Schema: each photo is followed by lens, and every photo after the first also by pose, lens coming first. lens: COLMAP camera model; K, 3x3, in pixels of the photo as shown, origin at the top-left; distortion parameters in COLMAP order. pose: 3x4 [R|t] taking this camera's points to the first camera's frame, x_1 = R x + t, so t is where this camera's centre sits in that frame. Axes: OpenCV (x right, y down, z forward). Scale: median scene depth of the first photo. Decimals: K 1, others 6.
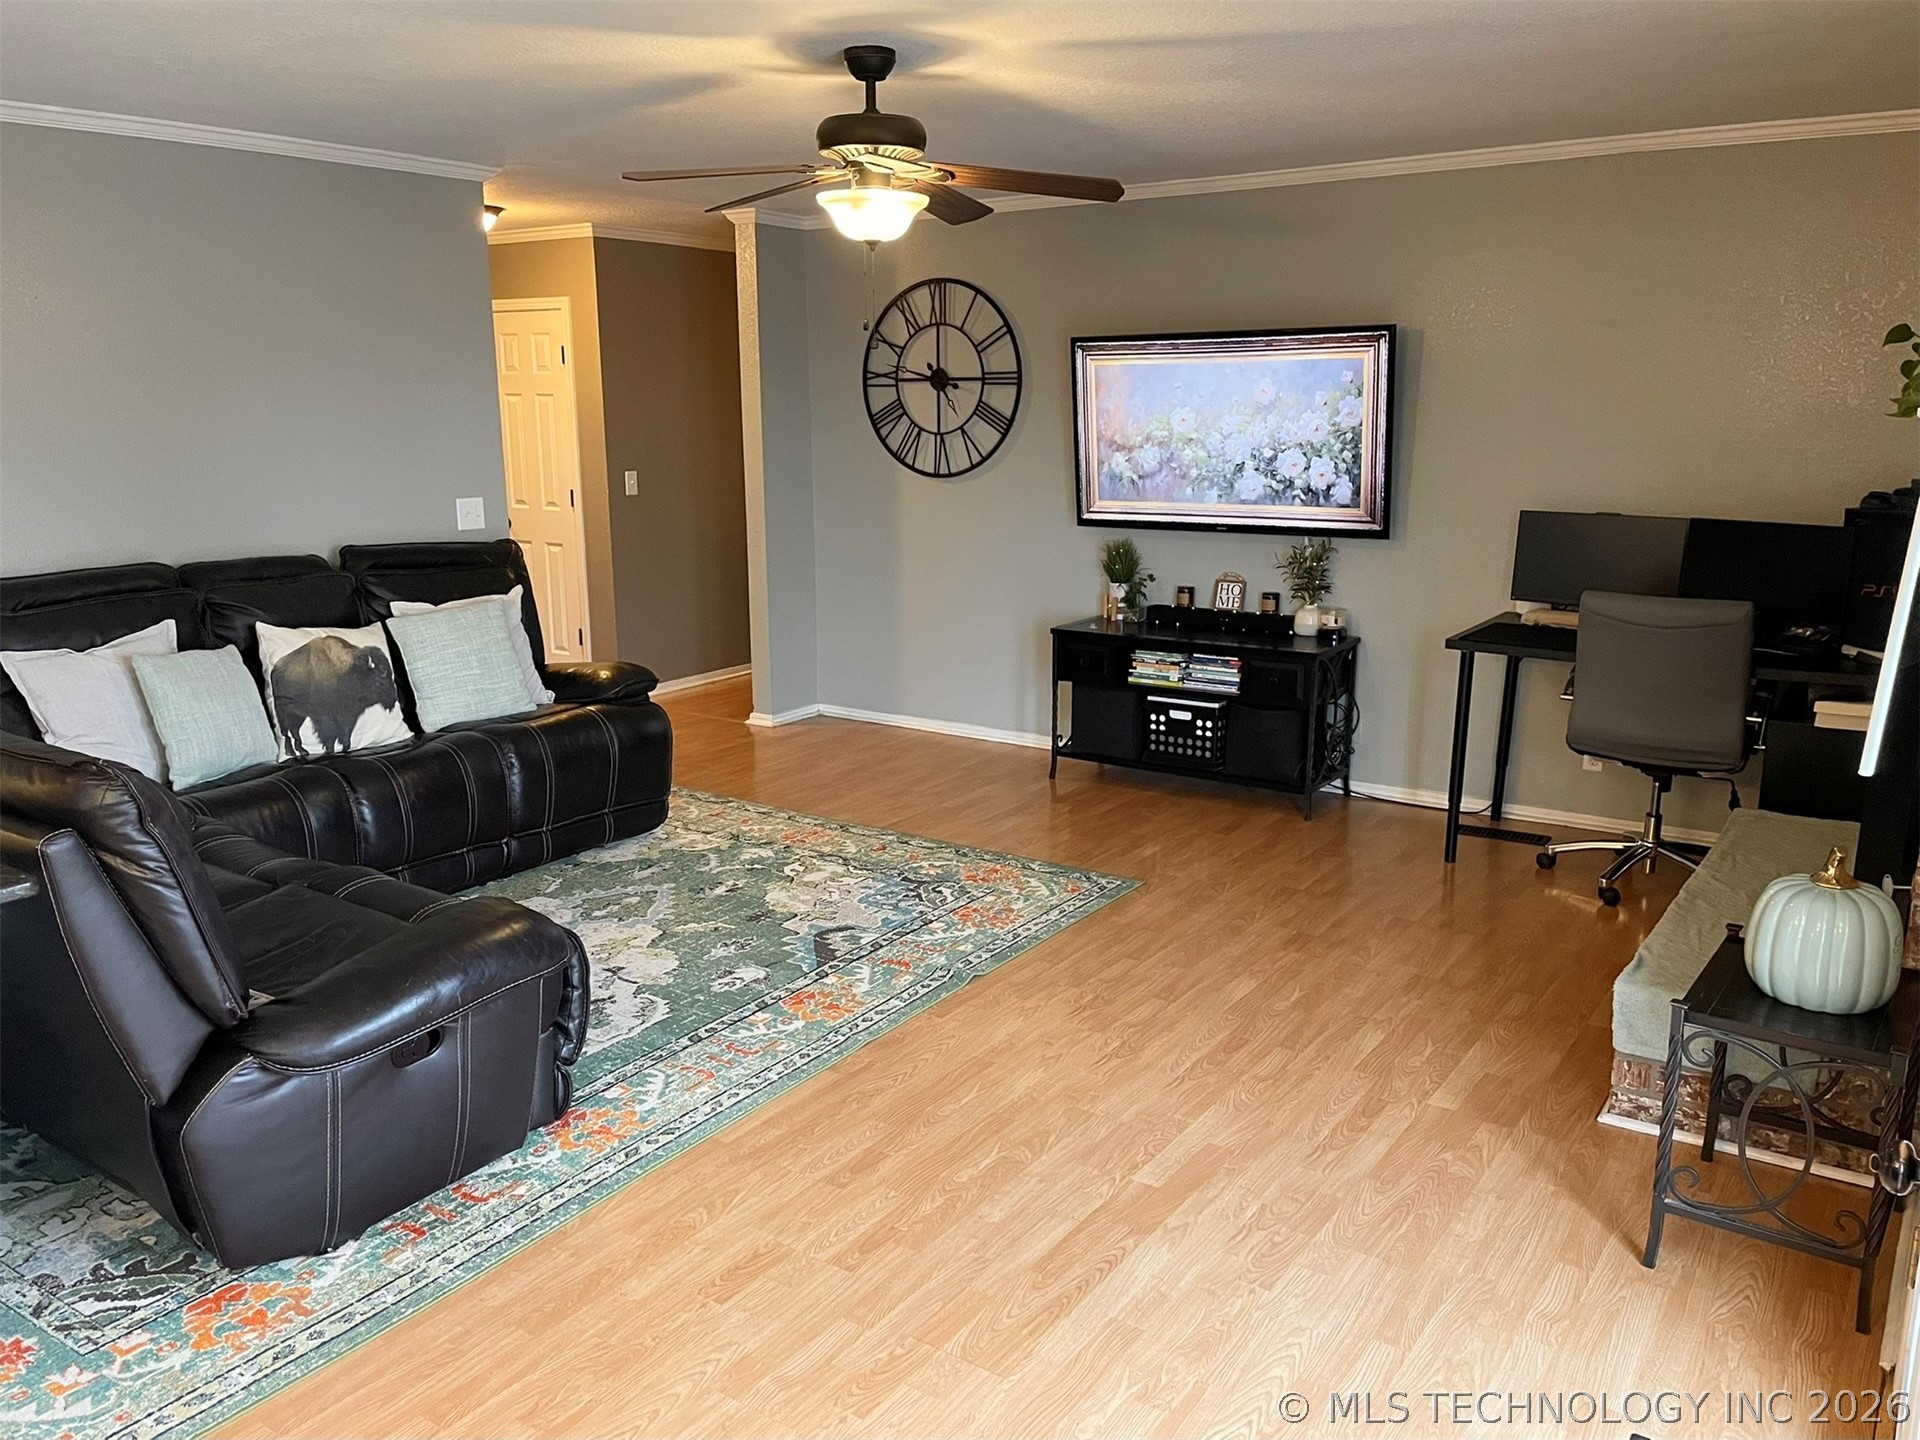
lens RADIAL K [[1527.8, 0, 972.1], [0, 1527.8, 721.5], [0, 0, 1]] dist [0.142408, -0.199874]
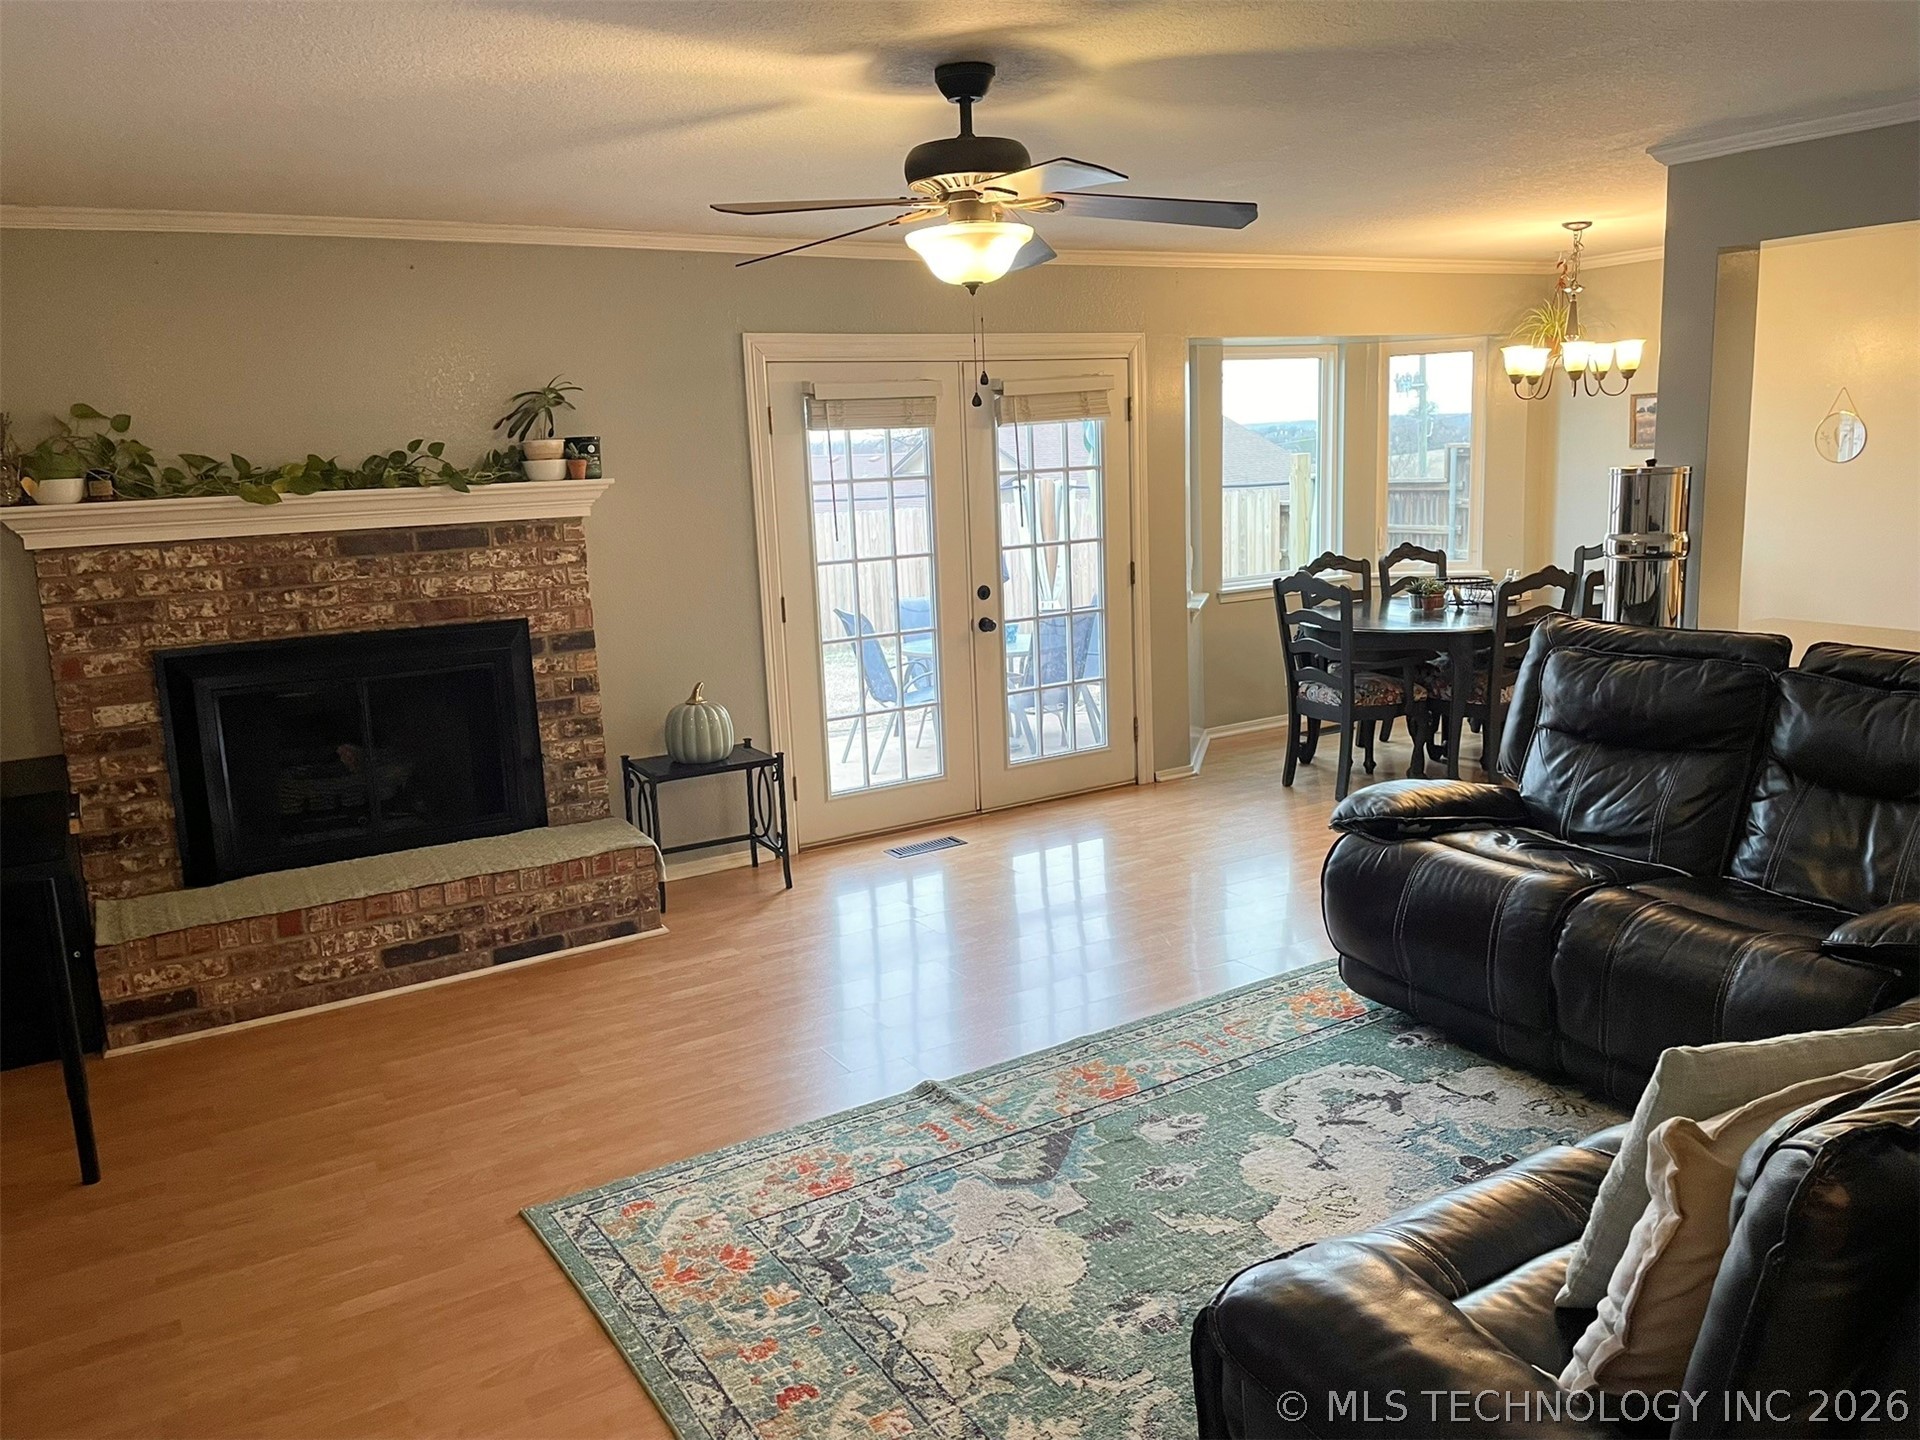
lens RADIAL K [[1405.7, 0, 964.1], [0, 1405.7, 706.2], [0, 0, 1]] dist [0.113244, -0.139034]
pose [[-0.907618, -0.031168, 0.418638, -0.345345], [0.135004, 0.922593, 0.361380, -0.324716], [-0.397496, 0.384513, -0.833155, 1.510383]]
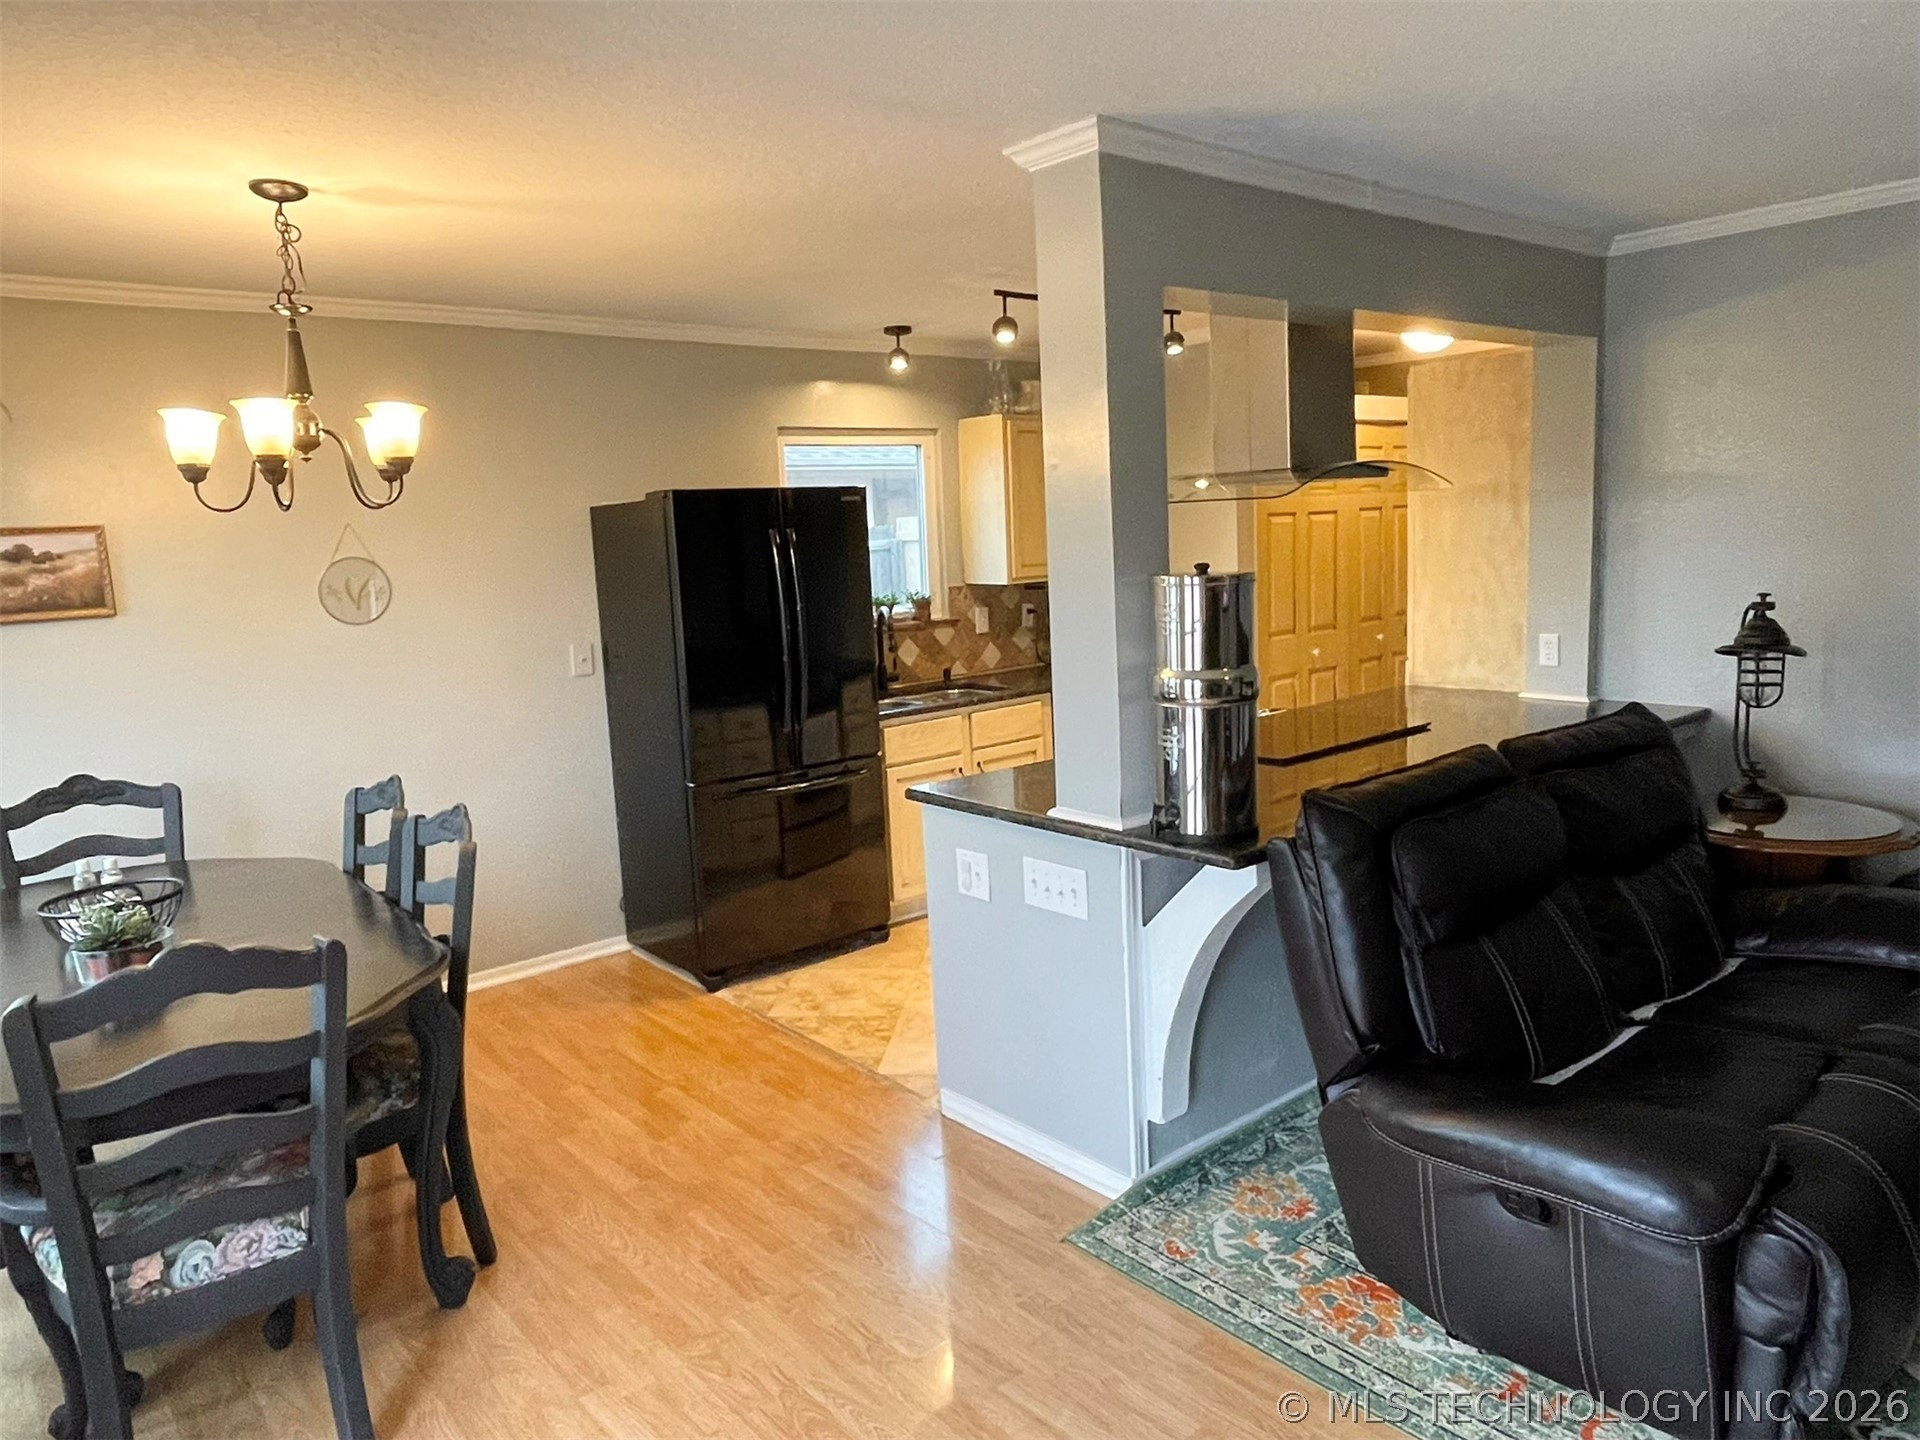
lens RADIAL K [[1264.7, 0, 945.4], [0, 1264.7, 717.9], [0, 0, 1]] dist [-0.005562, 0.001869]
pose [[-0.289697, 0.160167, -0.943622, 0.249980], [-0.153059, 0.965458, 0.210863, -0.108190], [0.944801, 0.205516, -0.255176, 0.528262]]
